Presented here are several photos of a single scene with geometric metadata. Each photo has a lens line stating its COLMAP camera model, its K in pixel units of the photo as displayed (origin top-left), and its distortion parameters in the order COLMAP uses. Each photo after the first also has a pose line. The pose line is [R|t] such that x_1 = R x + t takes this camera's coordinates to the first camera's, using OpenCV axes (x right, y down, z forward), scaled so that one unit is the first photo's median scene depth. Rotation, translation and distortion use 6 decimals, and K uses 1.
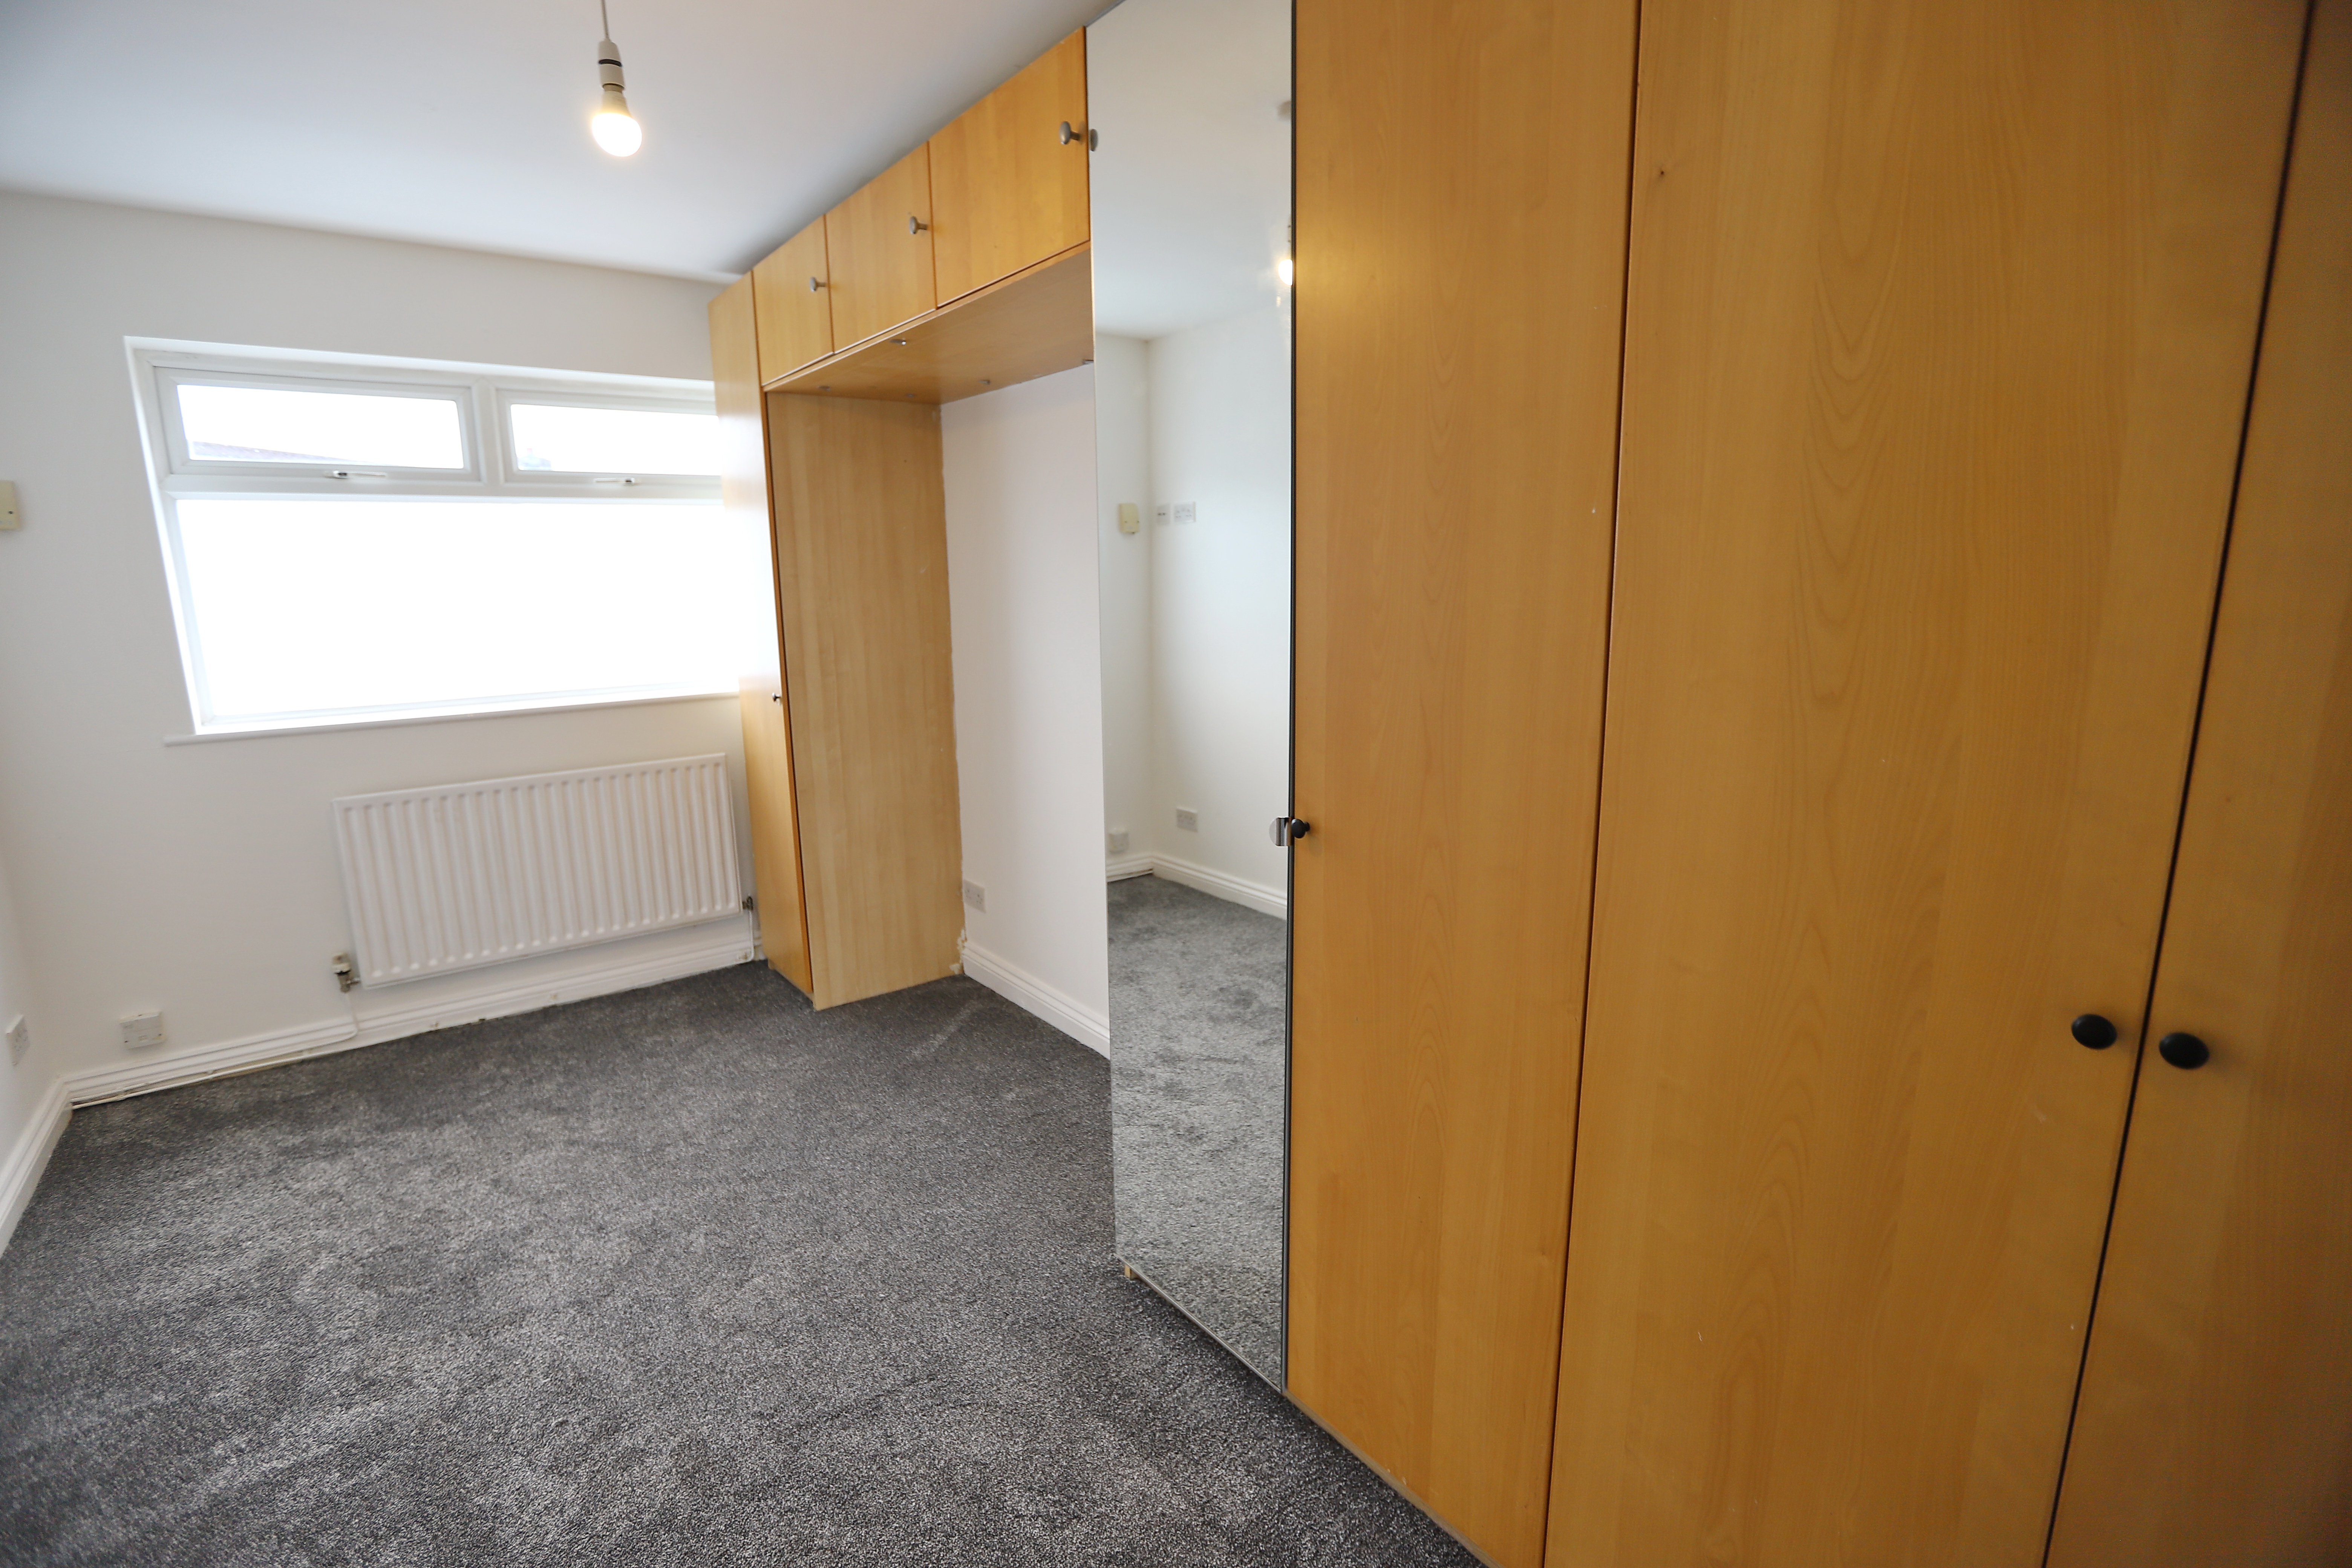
lens RADIAL K [[1087.1, 0, 1190.8], [0, 1087.1, 784.5], [0, 0, 1]] dist [-0.036260, 0.009704]
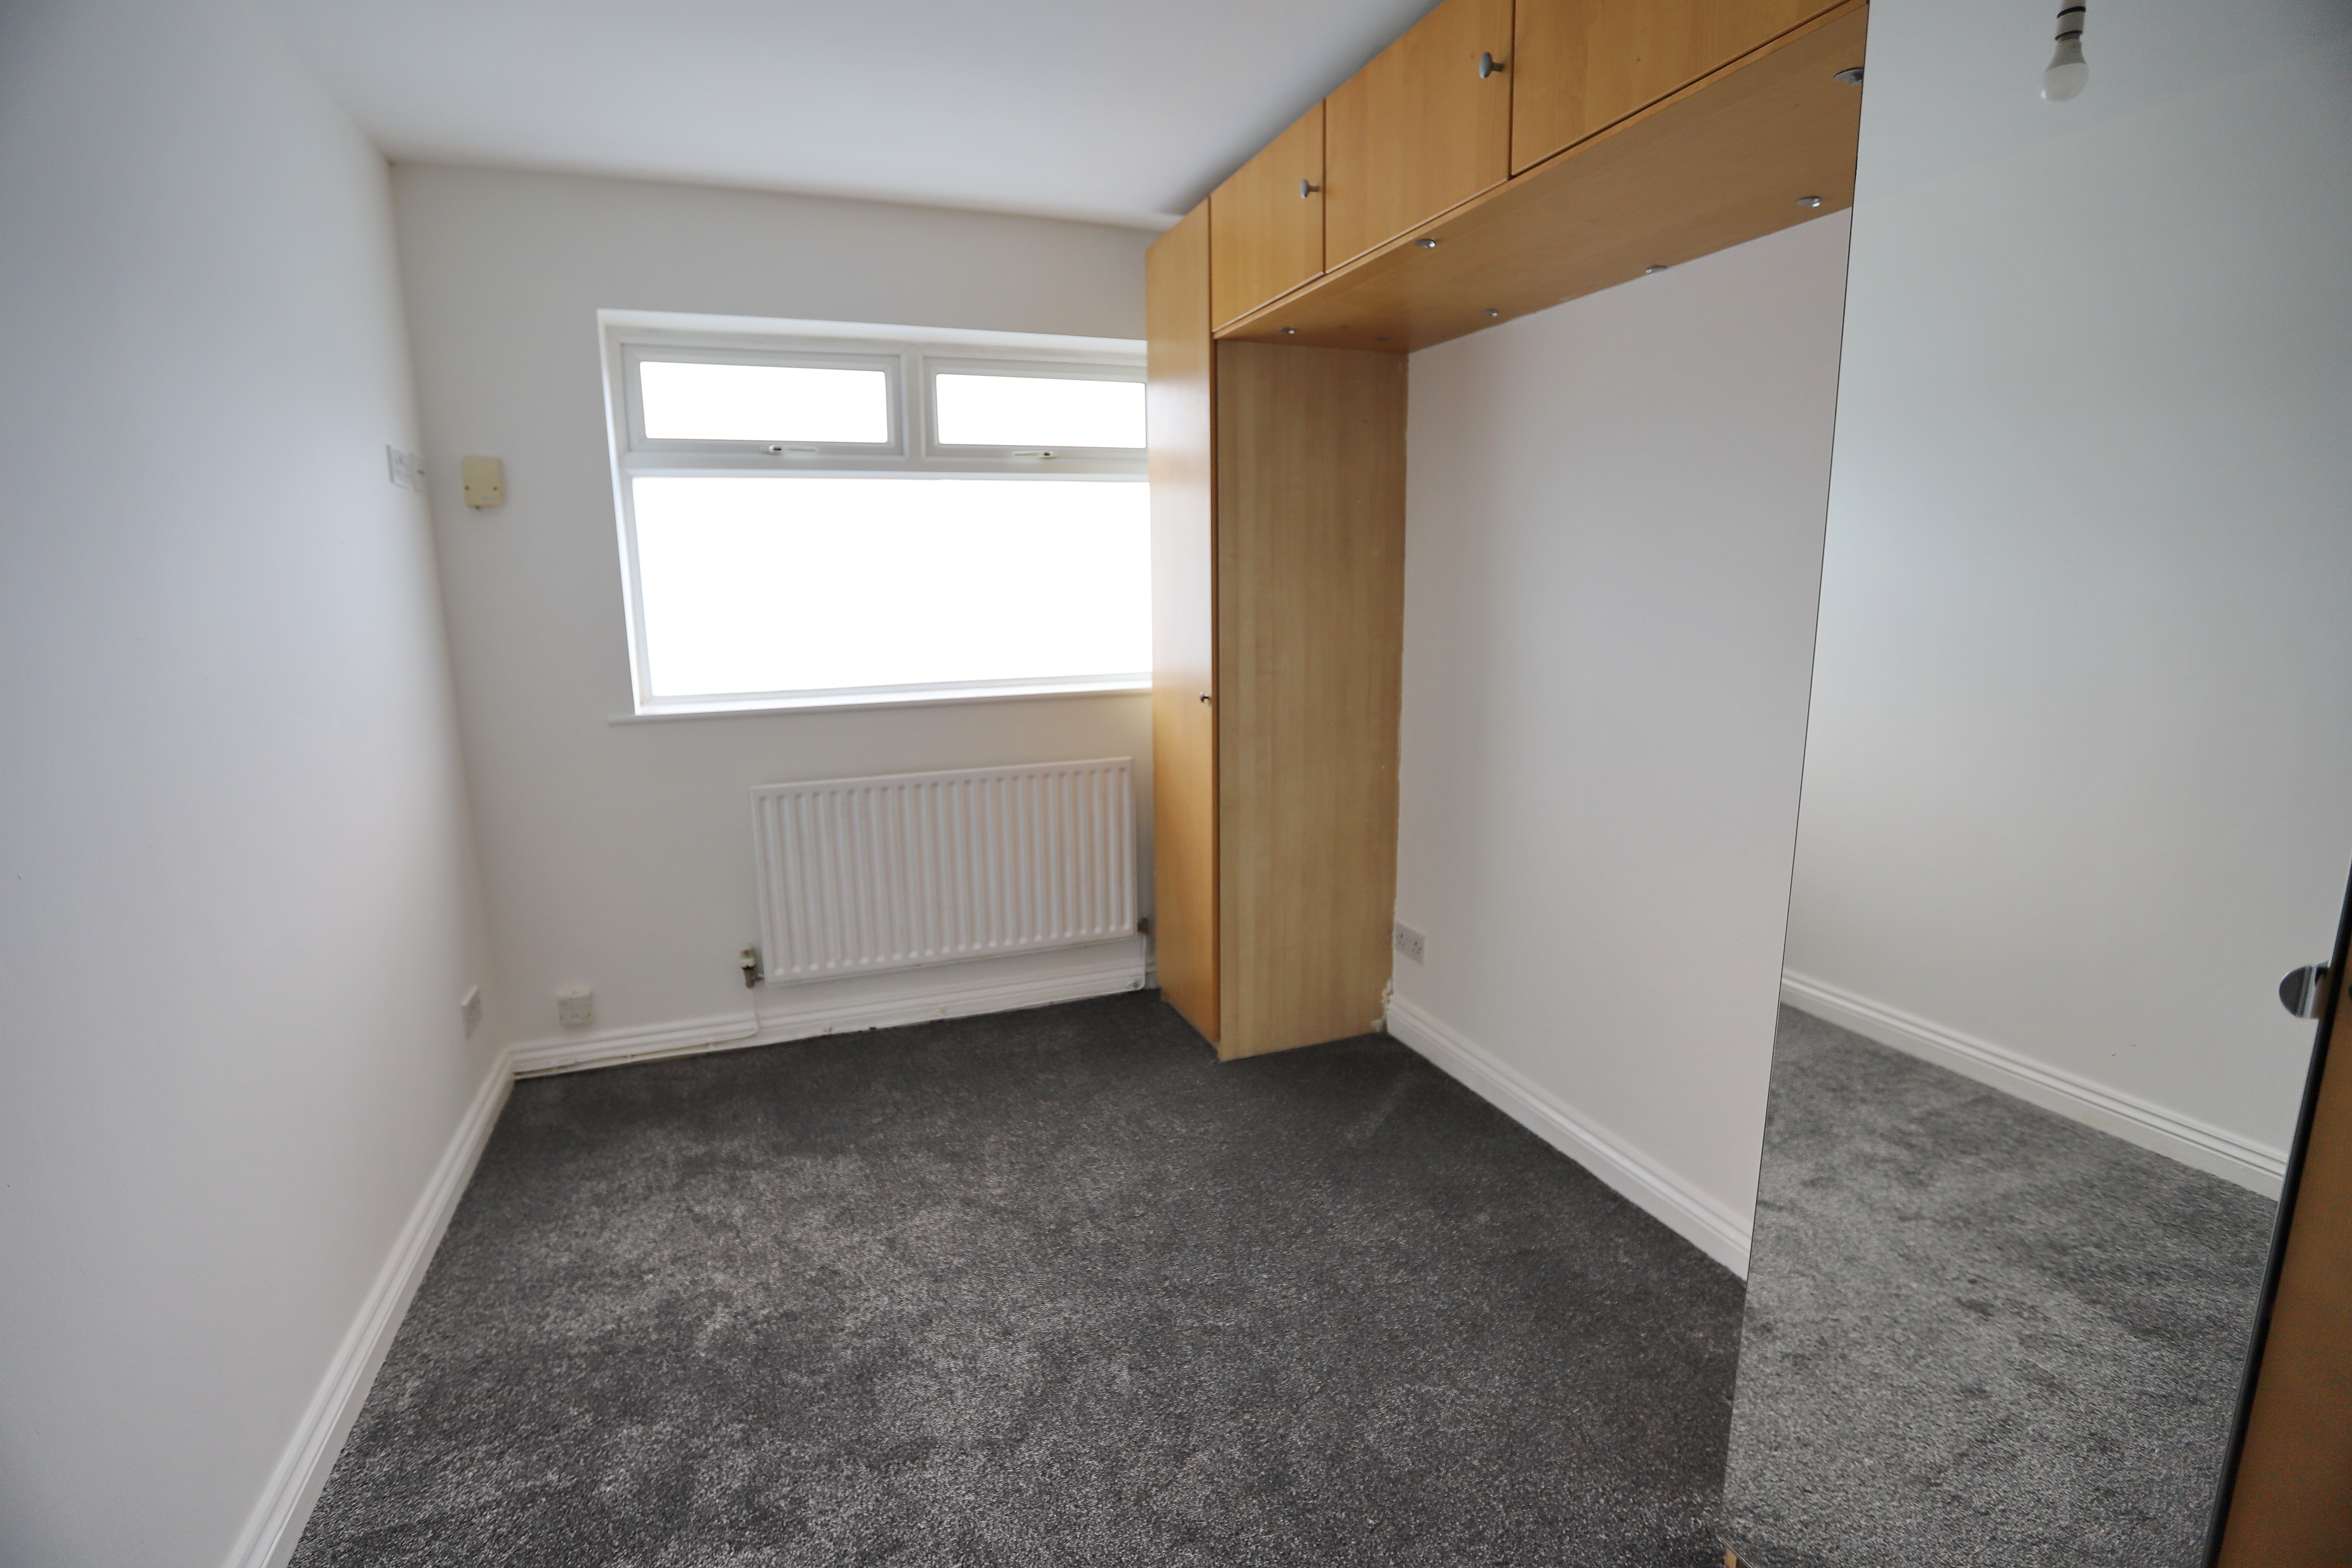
lens RADIAL K [[1087.1, 0, 1195.9], [0, 1087.1, 777.0], [0, 0, 1]] dist [-0.036260, 0.009704]
pose [[0.960275, 0.051130, -0.274331, -0.156765], [-0.053689, 0.998556, -0.001823, -0.016618], [0.273841, 0.016479, 0.961634, 0.177889]]
